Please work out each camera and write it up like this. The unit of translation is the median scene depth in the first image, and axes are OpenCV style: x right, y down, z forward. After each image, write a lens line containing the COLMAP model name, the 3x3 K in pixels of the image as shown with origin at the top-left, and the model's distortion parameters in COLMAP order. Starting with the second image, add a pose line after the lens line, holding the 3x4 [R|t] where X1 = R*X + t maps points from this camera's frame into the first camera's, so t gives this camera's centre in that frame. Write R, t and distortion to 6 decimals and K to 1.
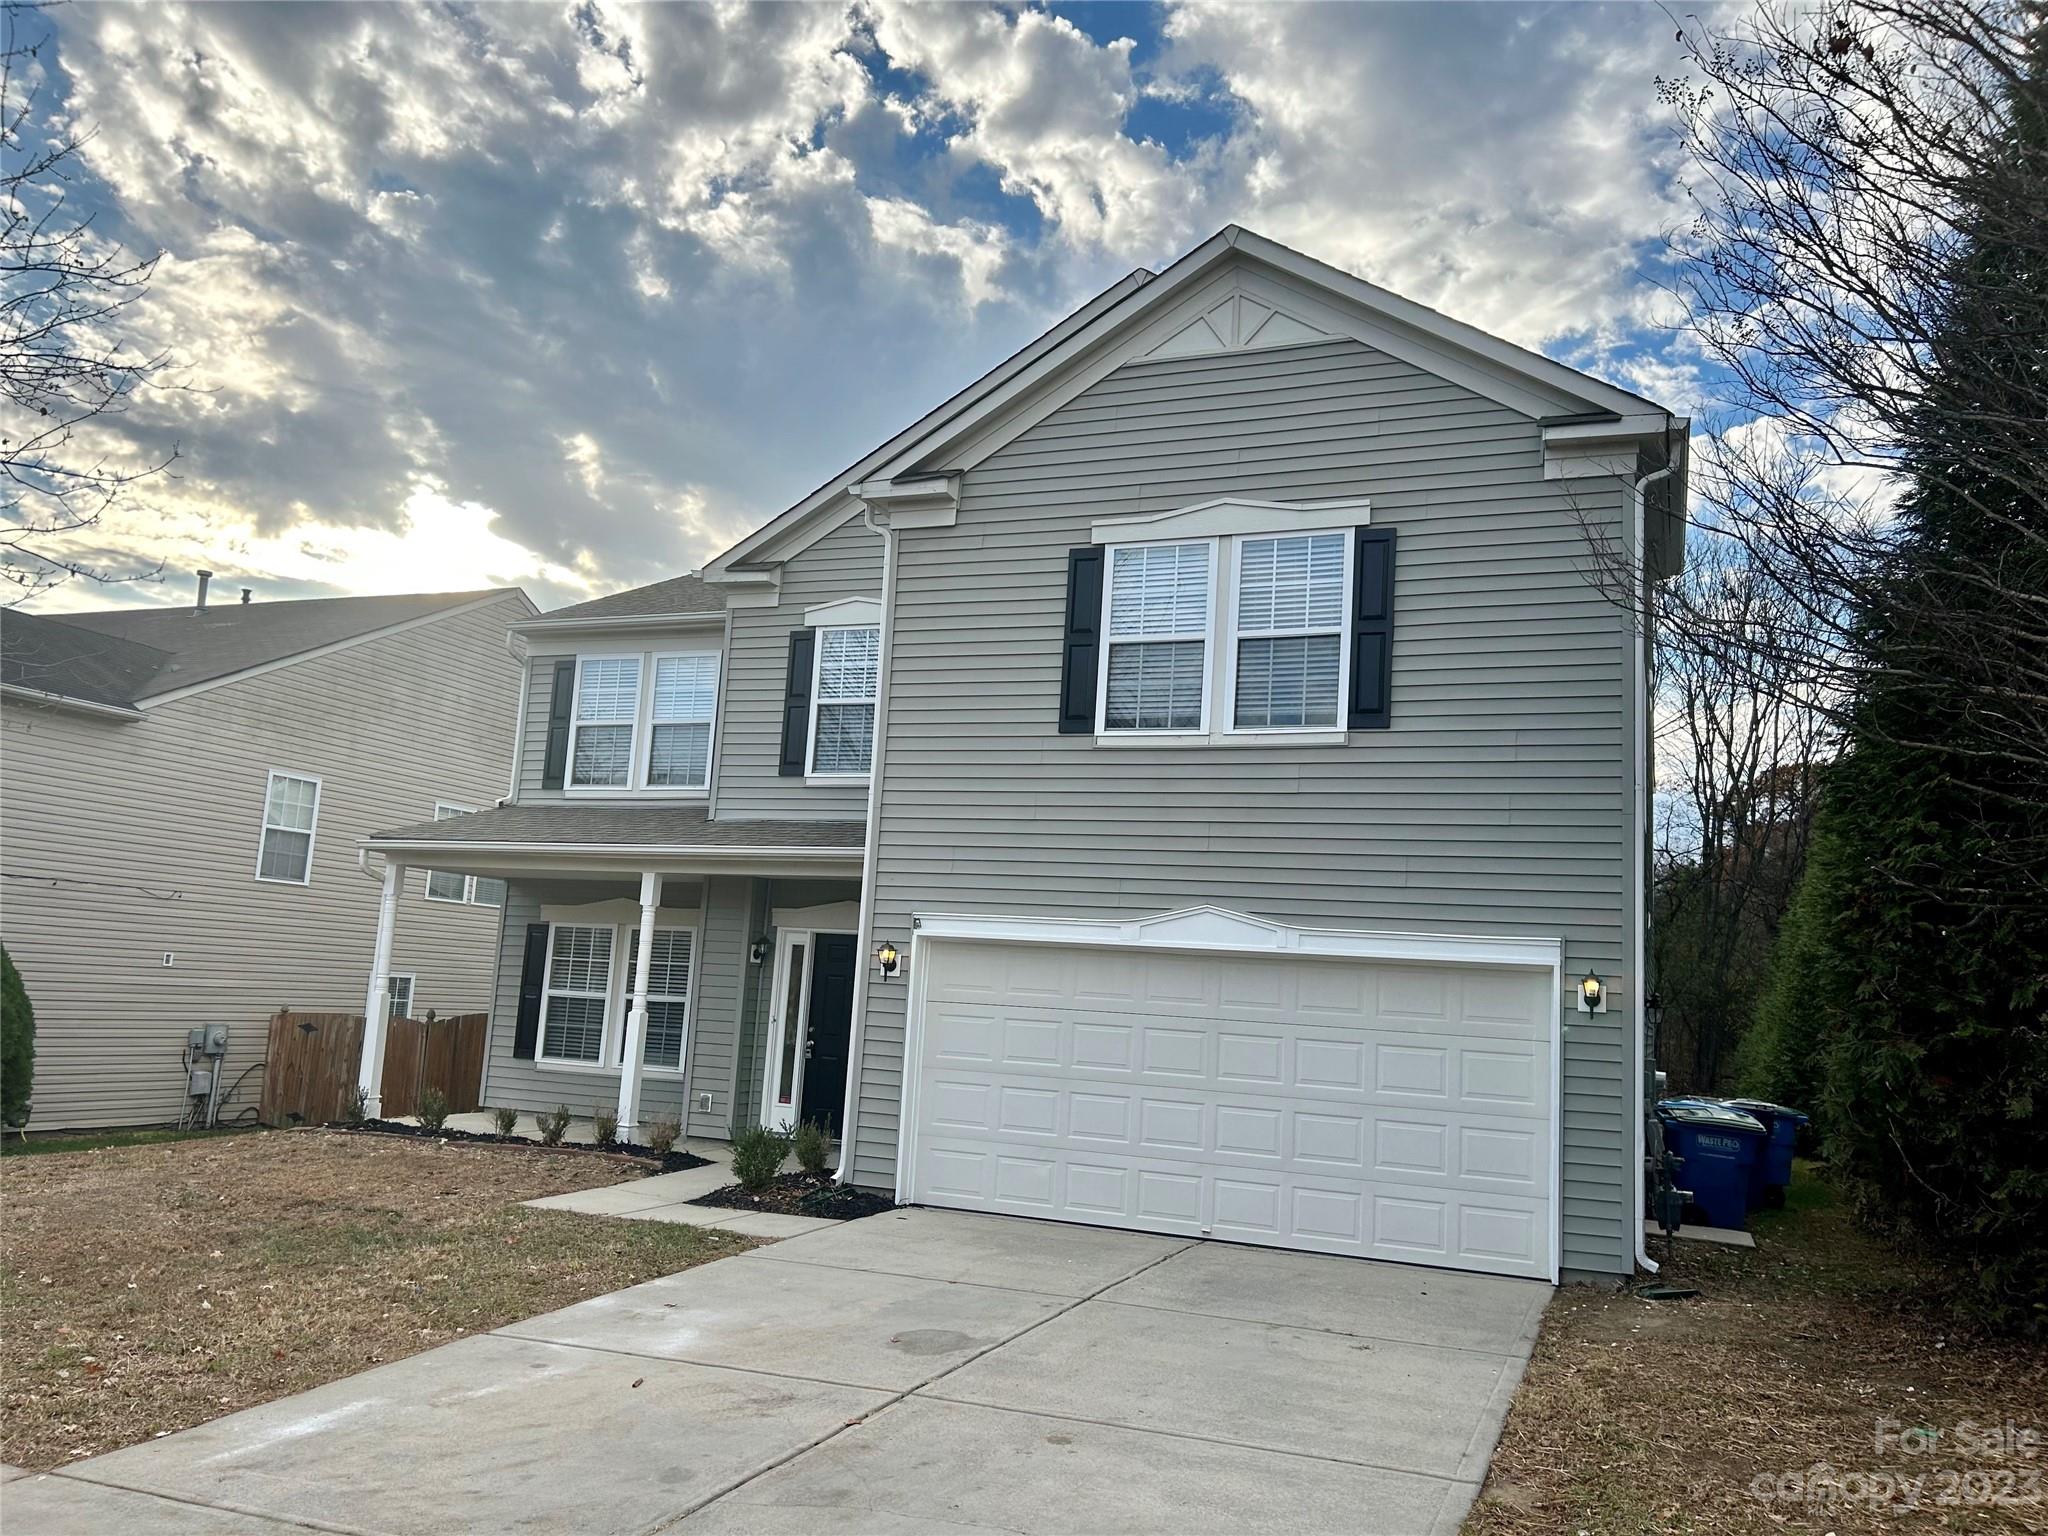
lens RADIAL K [[1537.8, 0, 1011.7], [0, 1537.8, 772.5], [0, 0, 1]] dist [0.024362, -0.037608]
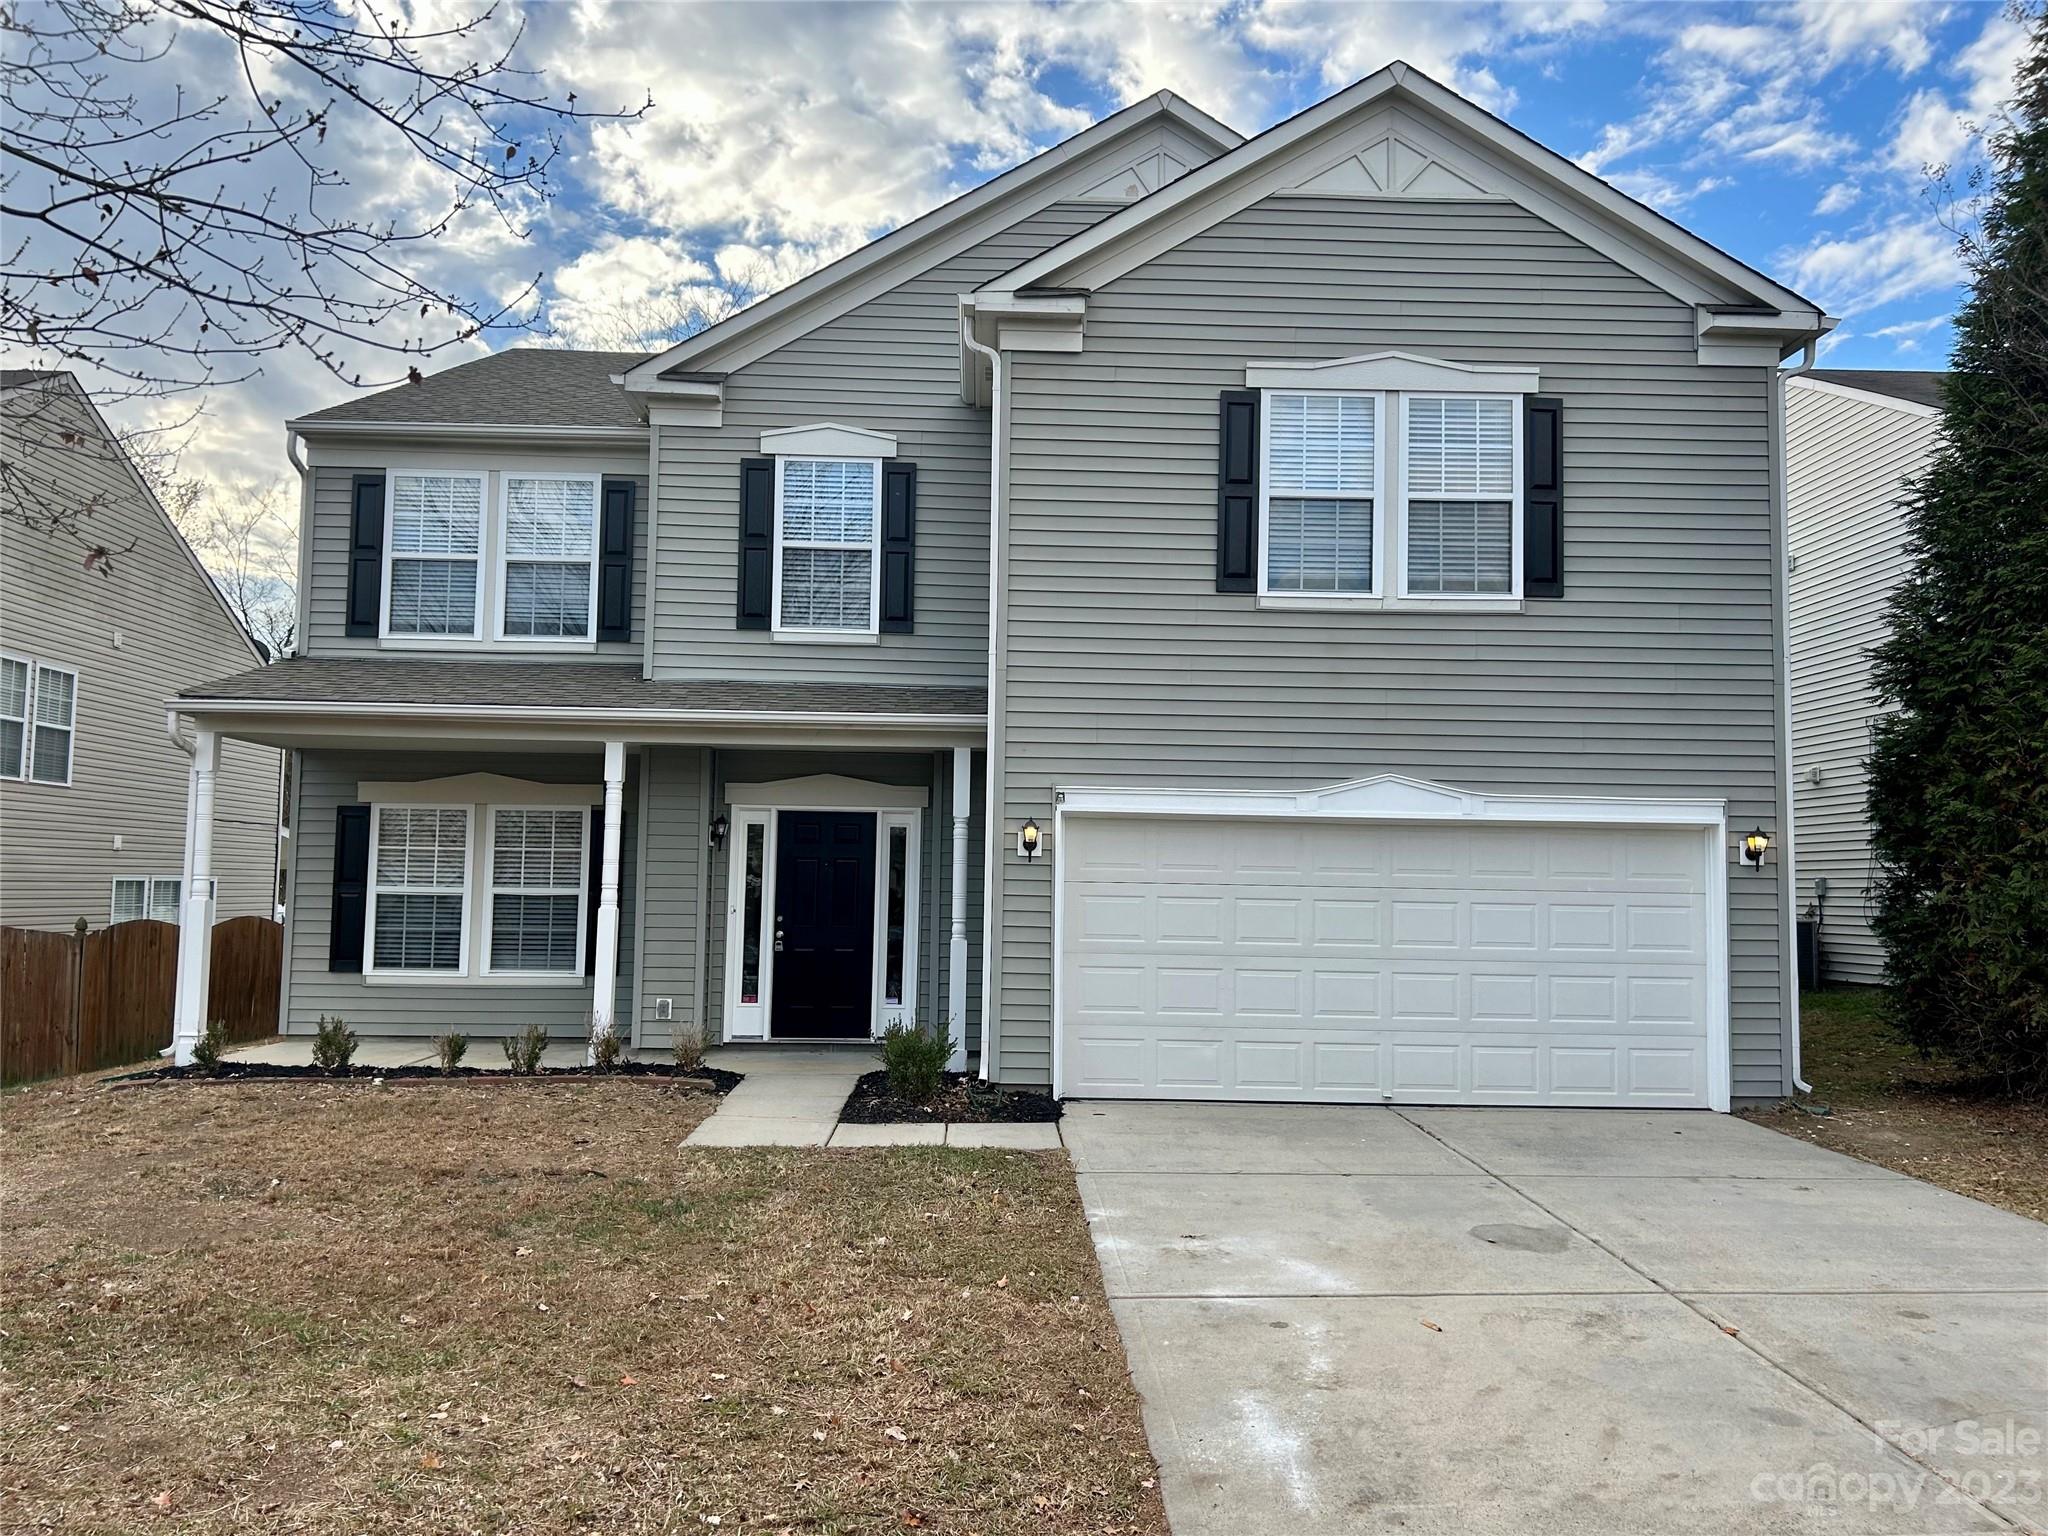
lens RADIAL K [[1537.8, 0, 1023.8], [0, 1537.8, 774.6], [0, 0, 1]] dist [0.024362, -0.037608]
pose [[0.912052, -0.015109, 0.409796, -0.456815], [-0.022579, 0.995955, 0.086971, 0.006520], [-0.409453, -0.088575, 0.908022, 0.188263]]
